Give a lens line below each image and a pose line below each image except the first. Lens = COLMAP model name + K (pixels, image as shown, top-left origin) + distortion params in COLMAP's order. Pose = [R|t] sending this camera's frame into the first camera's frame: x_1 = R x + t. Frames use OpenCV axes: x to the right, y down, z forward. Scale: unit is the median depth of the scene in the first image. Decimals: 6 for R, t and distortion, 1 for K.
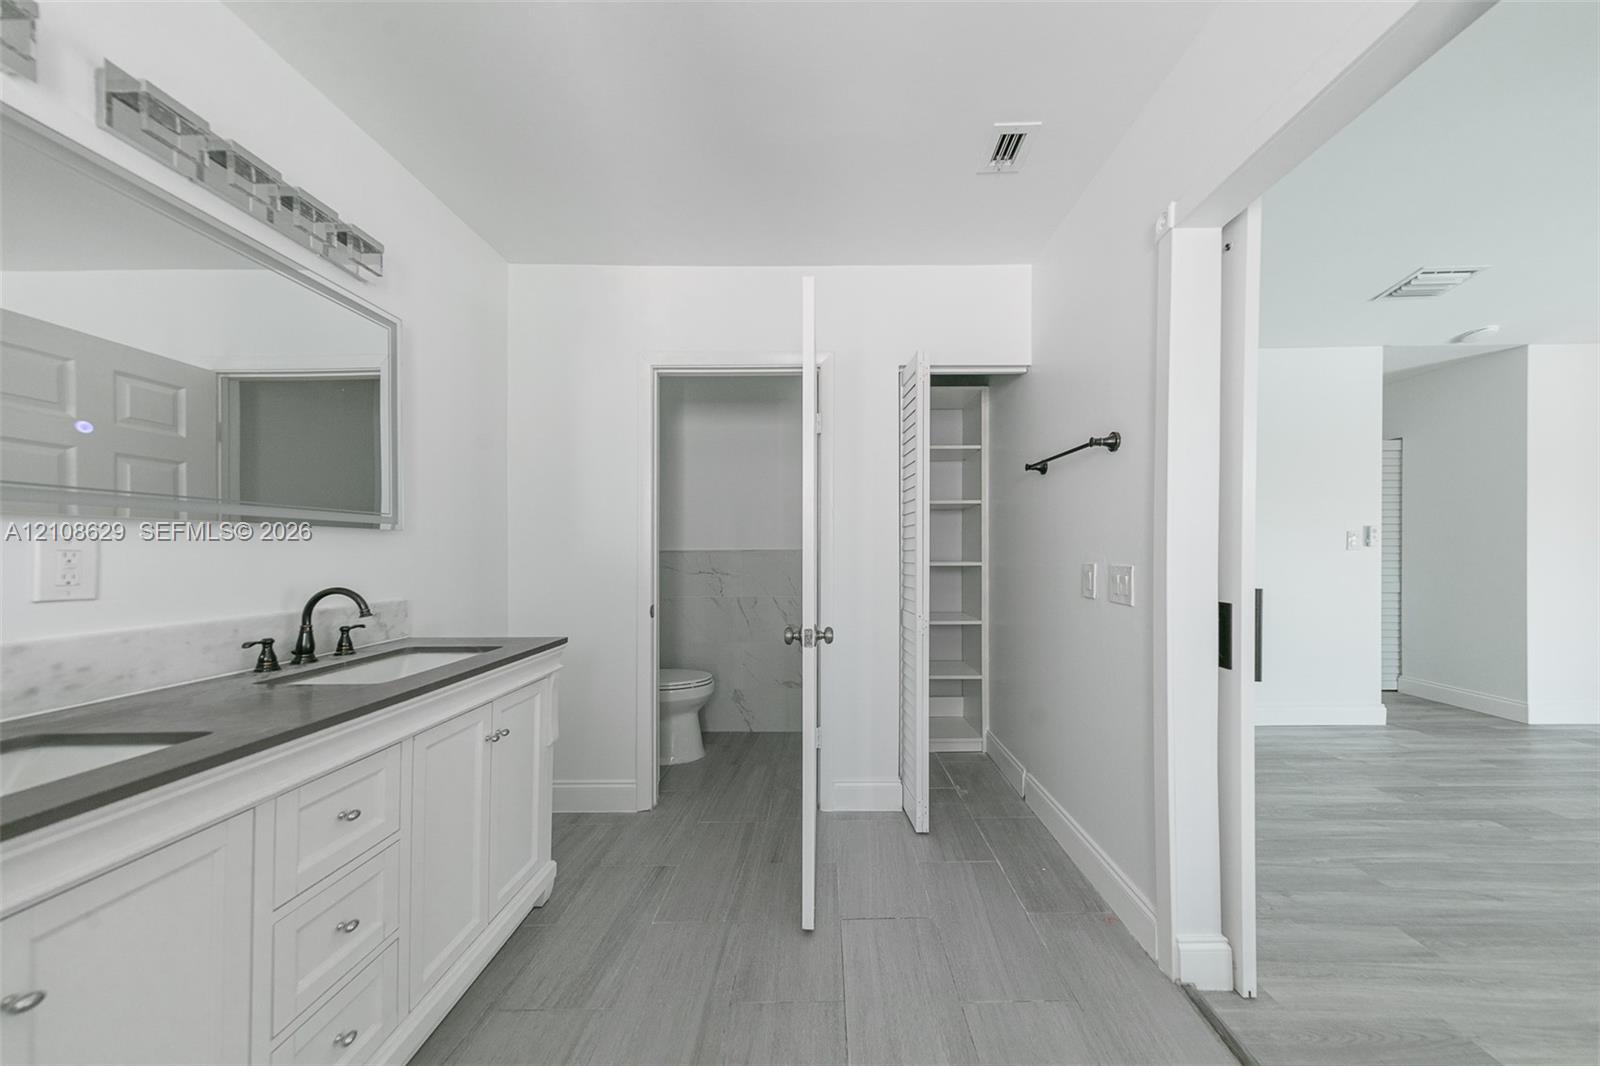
lens RADIAL K [[532.3, 0, 808.3], [0, 532.3, 558.5], [0, 0, 1]] dist [0.012431, -0.000114]
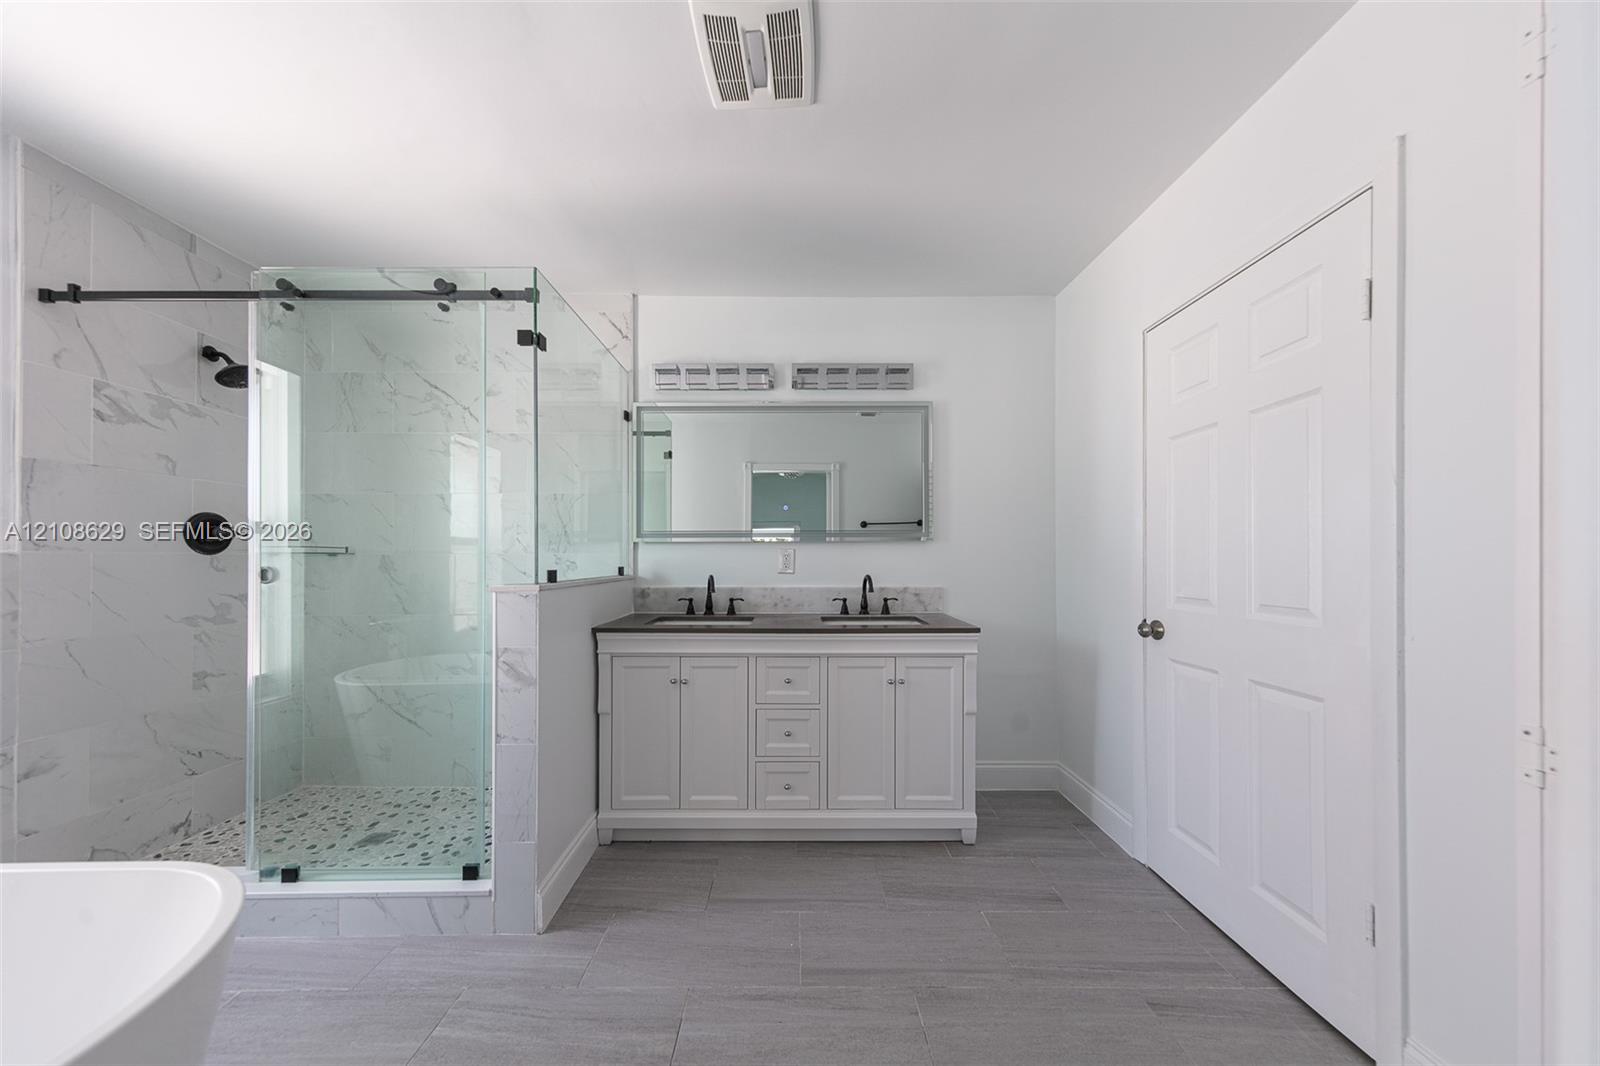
lens RADIAL K [[532.3, 0, 808.3], [0, 532.3, 558.5], [0, 0, 1]] dist [0.012431, -0.000114]
pose [[-0.001119, 0.000572, -0.999999, 0.332213], [-0.013544, 0.999908, 0.000587, 0.000881], [0.999908, 0.013544, -0.001111, 0.294278]]
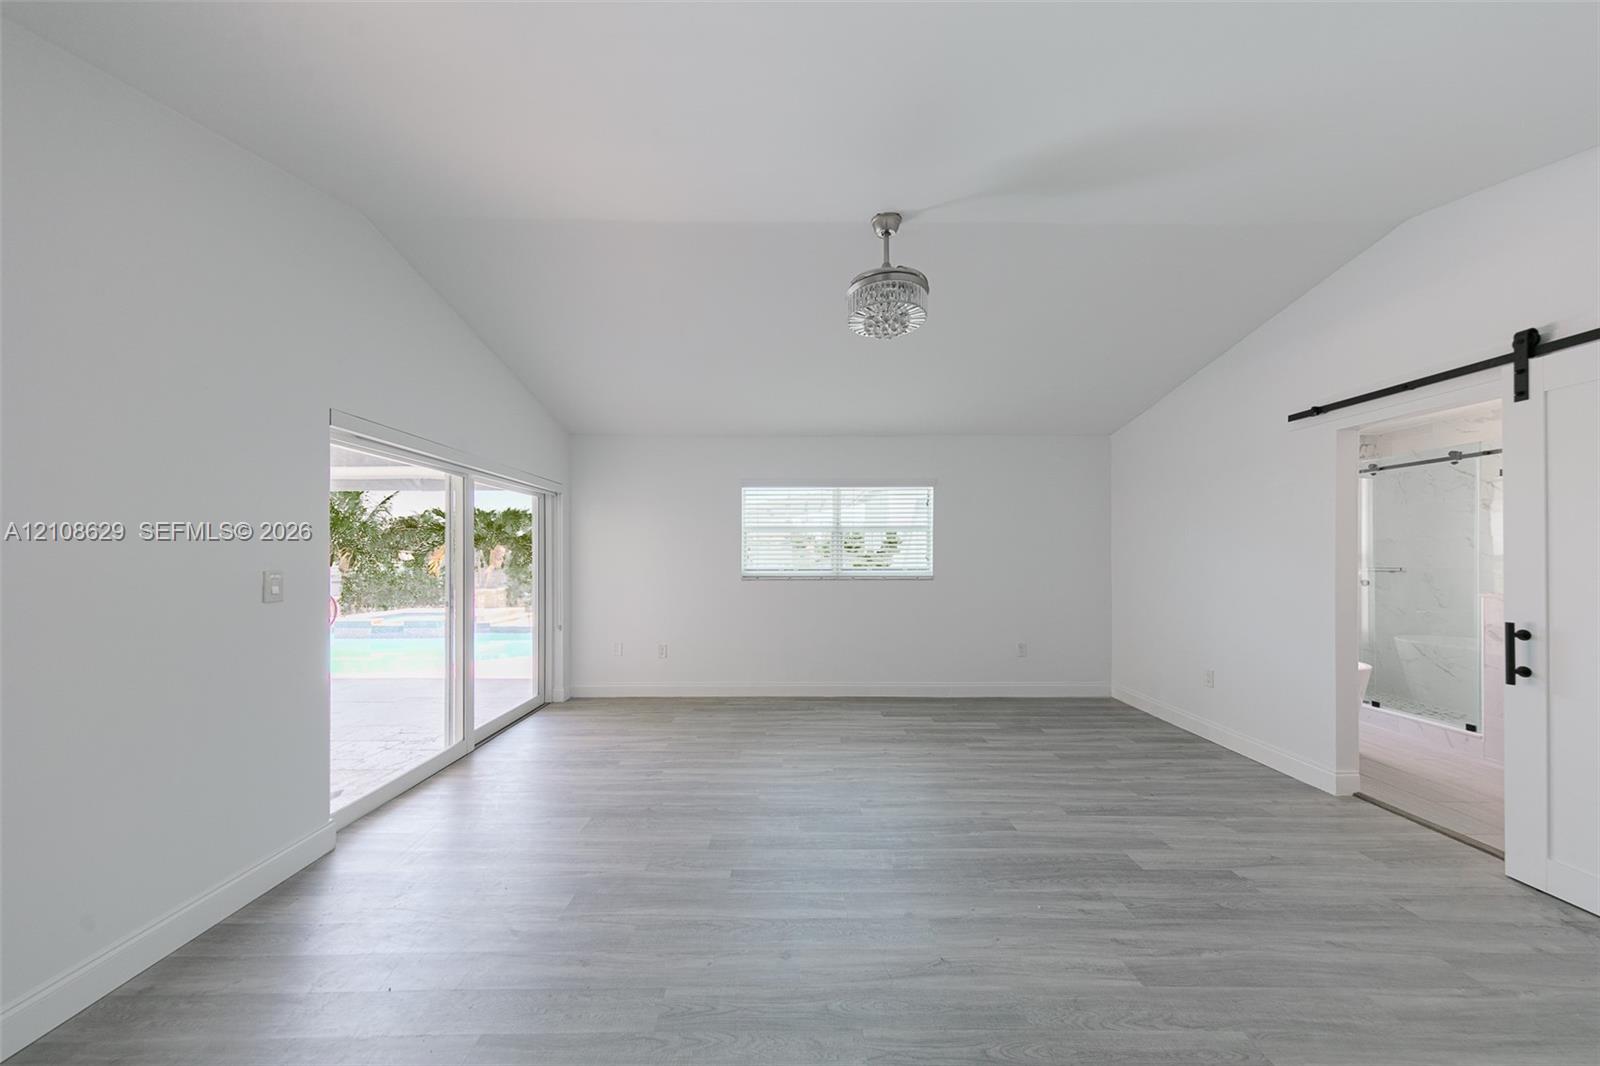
lens RADIAL K [[536.9, 0, 761.0], [0, 536.9, 559.3], [0, 0, 1]] dist [0.002529, 0.000156]
pose [[-0.999897, 0.006706, 0.012666, 1.467186], [0.006934, 0.999814, 0.018023, -0.083404], [-0.012542, 0.018108, -0.999757, 1.275584]]
